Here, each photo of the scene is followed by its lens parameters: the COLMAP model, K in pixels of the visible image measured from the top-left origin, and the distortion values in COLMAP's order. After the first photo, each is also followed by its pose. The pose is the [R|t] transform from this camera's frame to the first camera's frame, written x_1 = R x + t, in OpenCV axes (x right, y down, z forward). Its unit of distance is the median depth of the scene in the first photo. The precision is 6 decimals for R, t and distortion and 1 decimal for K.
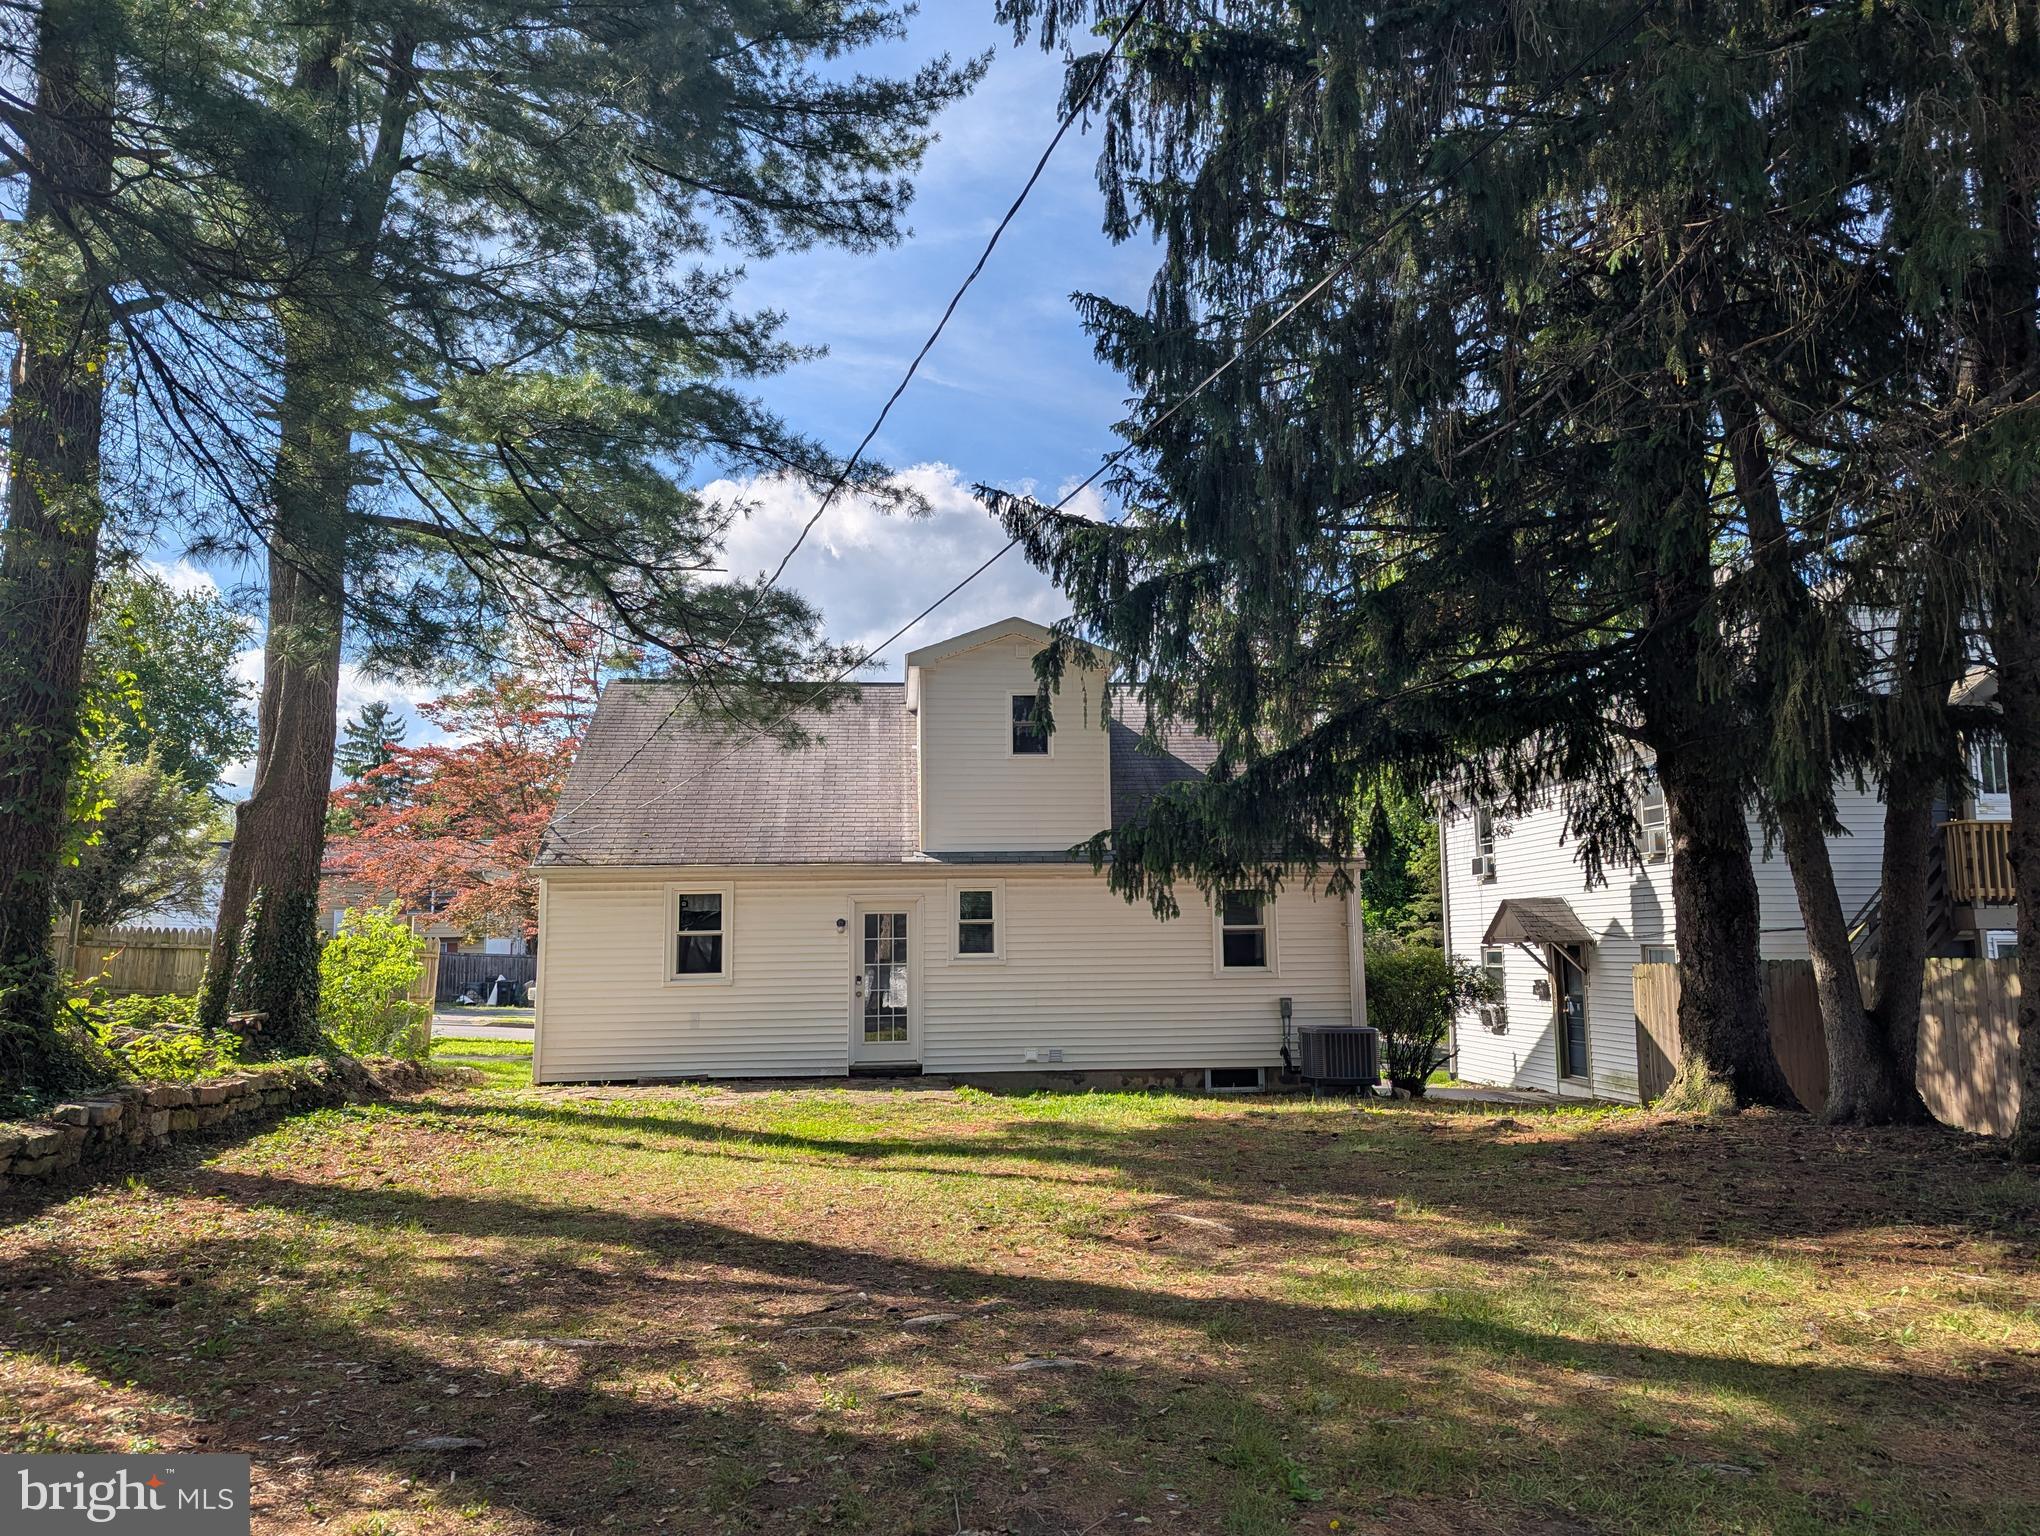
lens RADIAL K [[1432.2, 0, 1020.3], [0, 1432.2, 780.1], [0, 0, 1]] dist [0.078047, -0.015109]
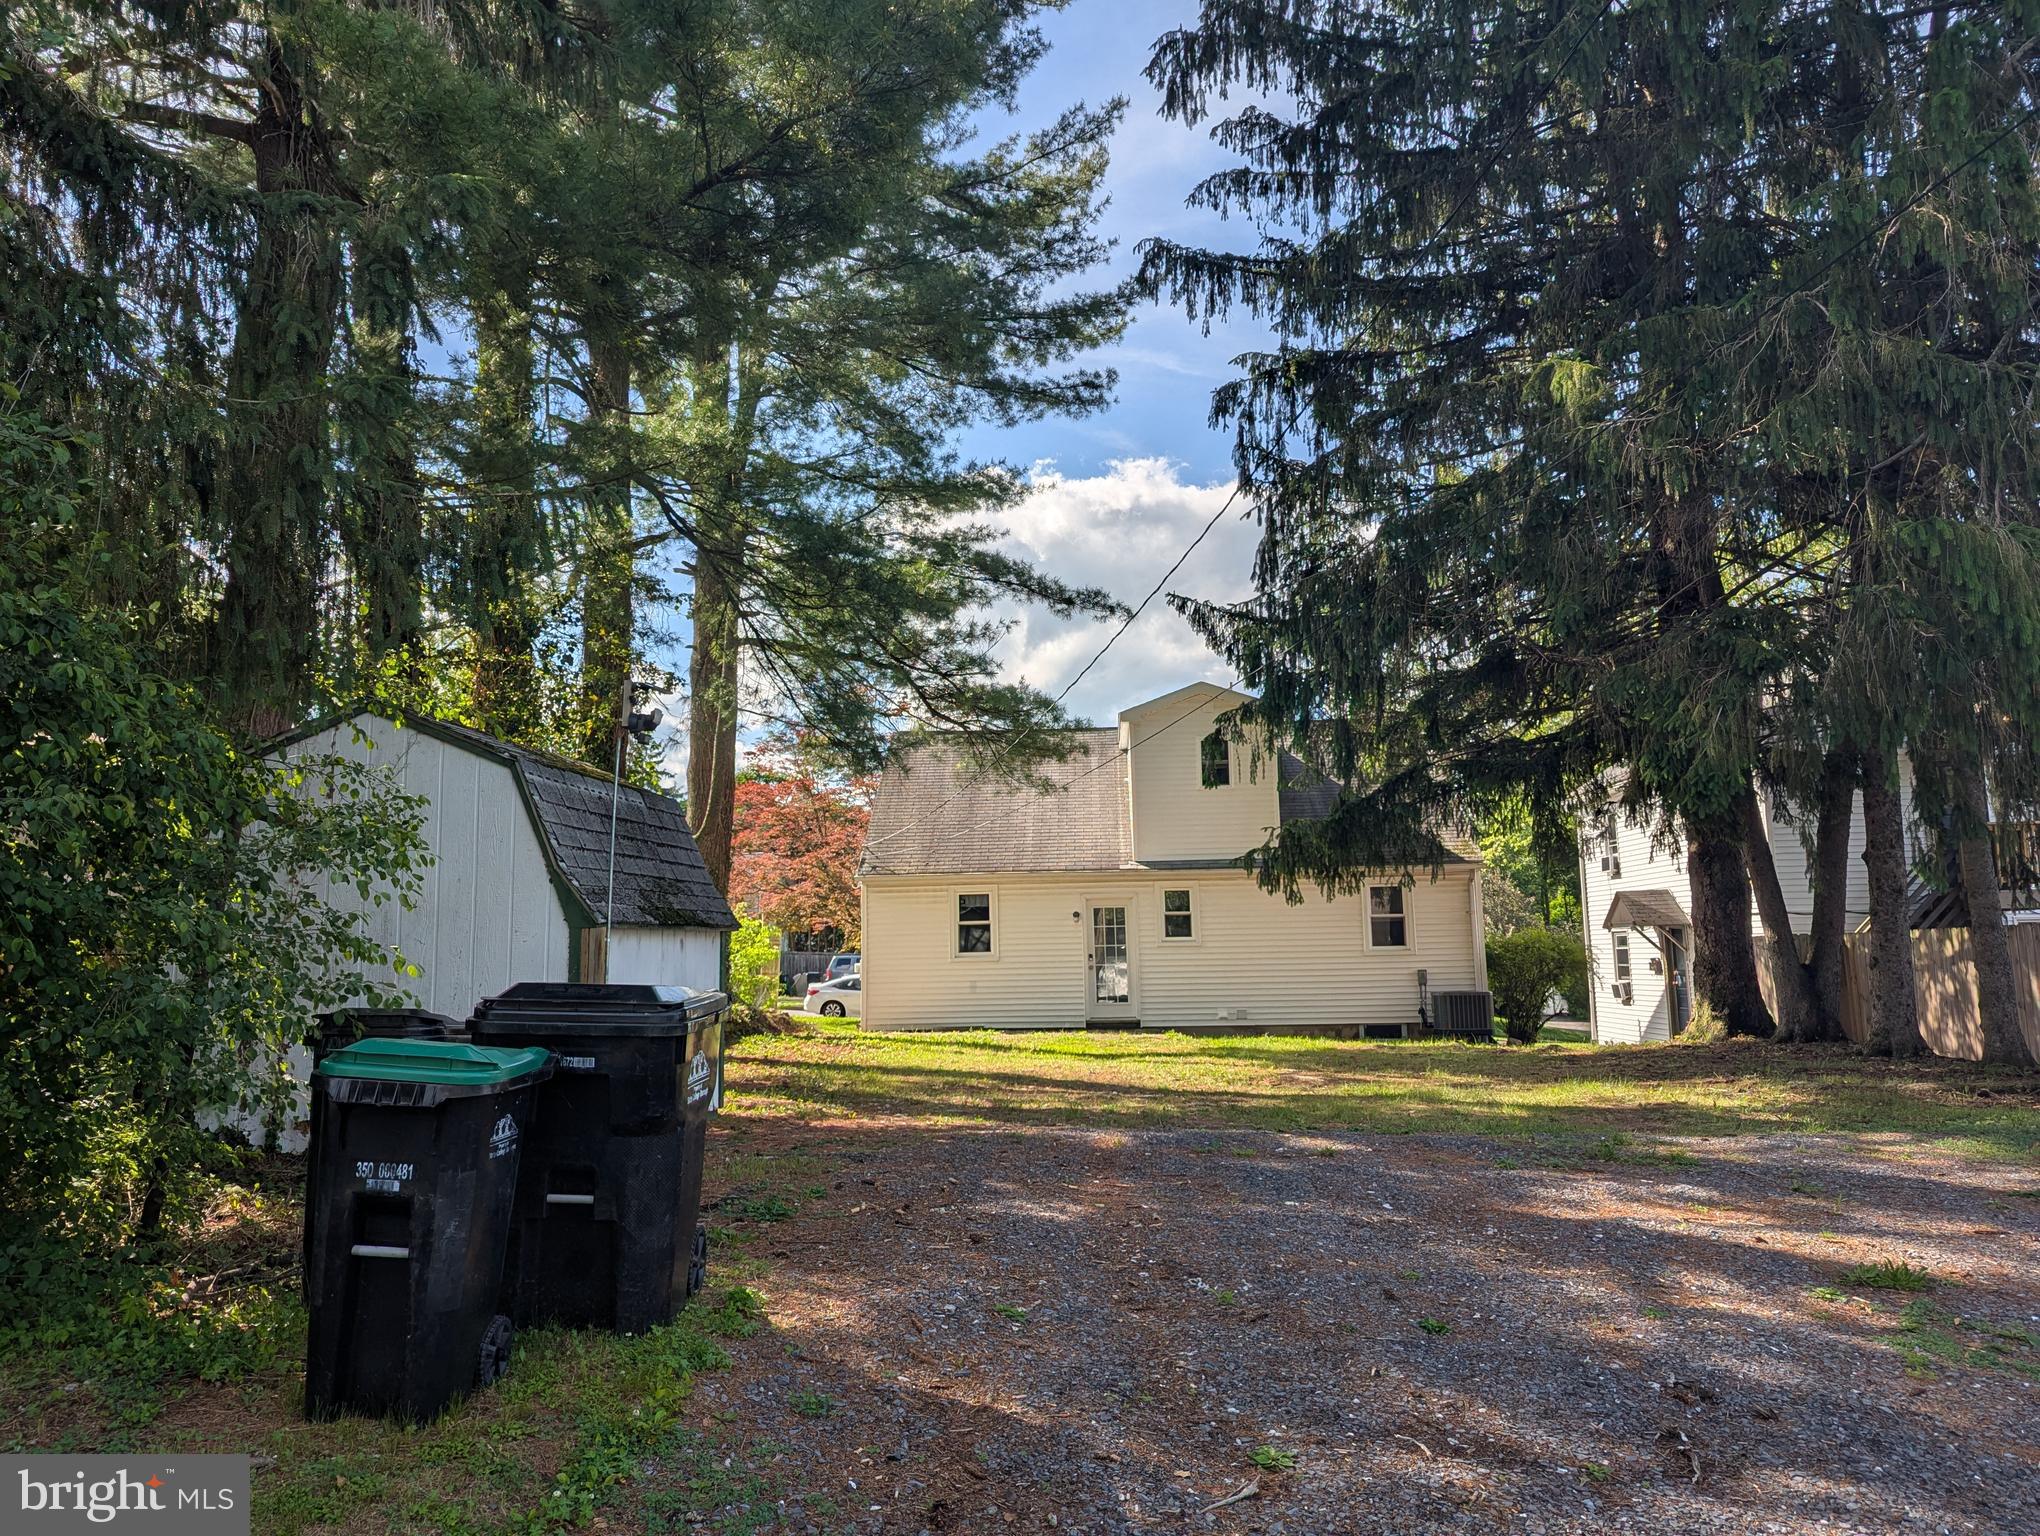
lens RADIAL K [[1432.2, 0, 1011.6], [0, 1432.2, 775.6], [0, 0, 1]] dist [0.078047, -0.015109]
pose [[0.988253, -0.026075, -0.150587, 0.021221], [0.025367, 0.999656, -0.006619, -0.023924], [0.150708, 0.002721, 0.988575, -0.344954]]
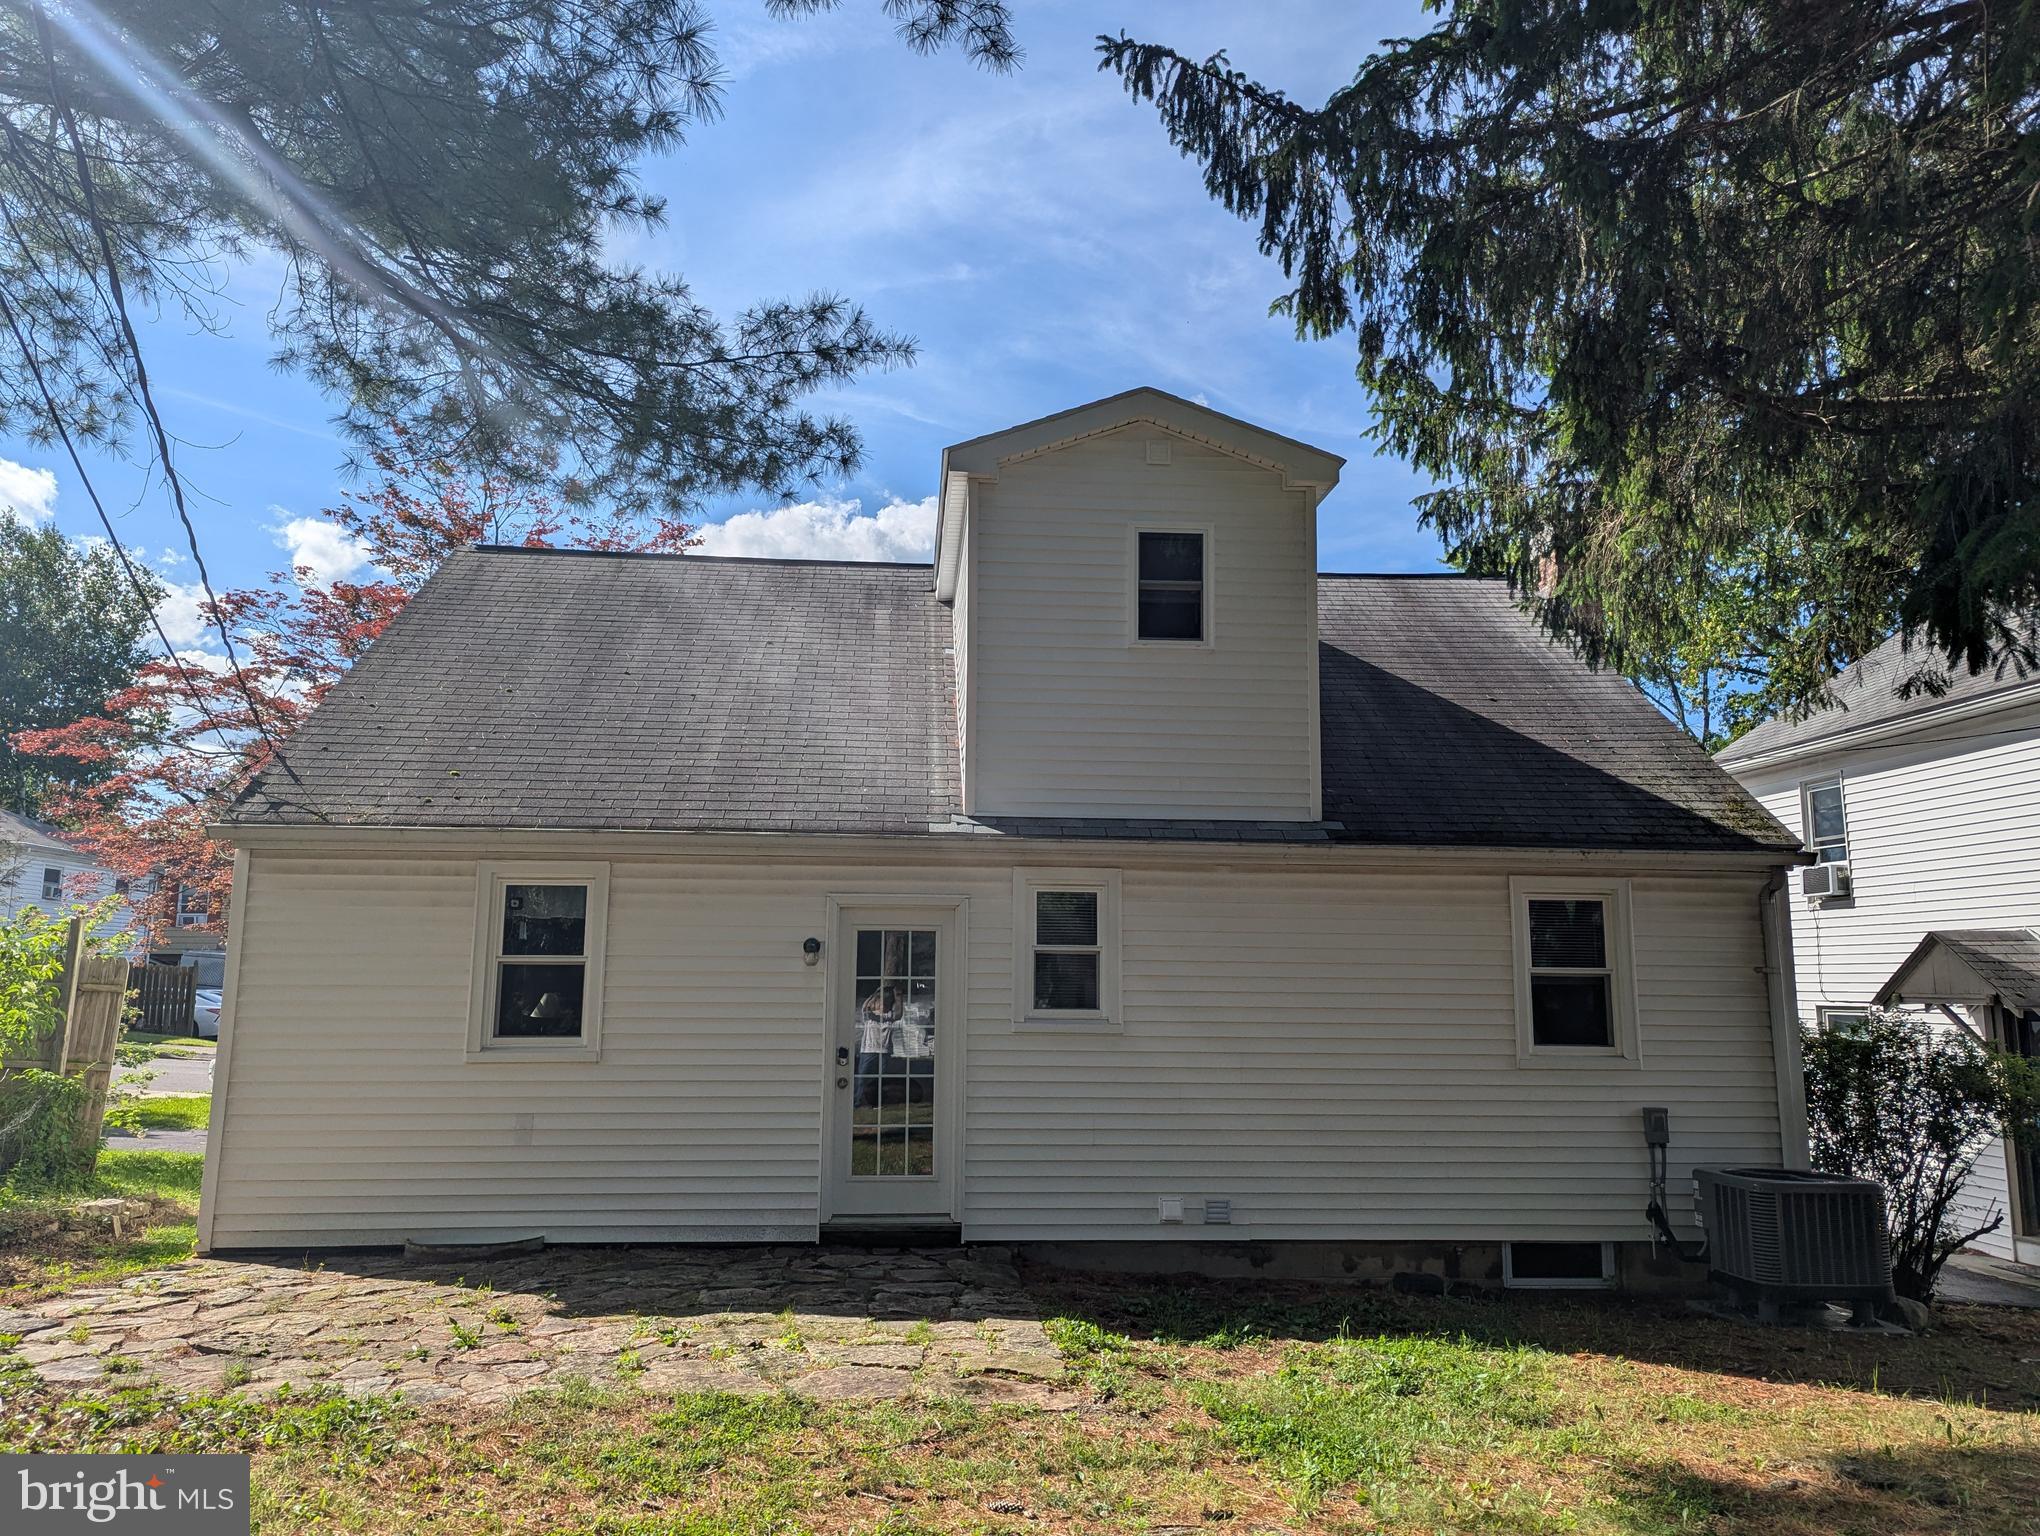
lens RADIAL K [[1432.2, 0, 1025.2], [0, 1432.2, 772.0], [0, 0, 1]] dist [0.078047, -0.015109]
pose [[0.999797, 0.020019, -0.002482, -0.046815], [-0.020074, 0.999496, -0.024612, 0.047420], [0.001988, 0.024657, 0.999694, 0.473329]]
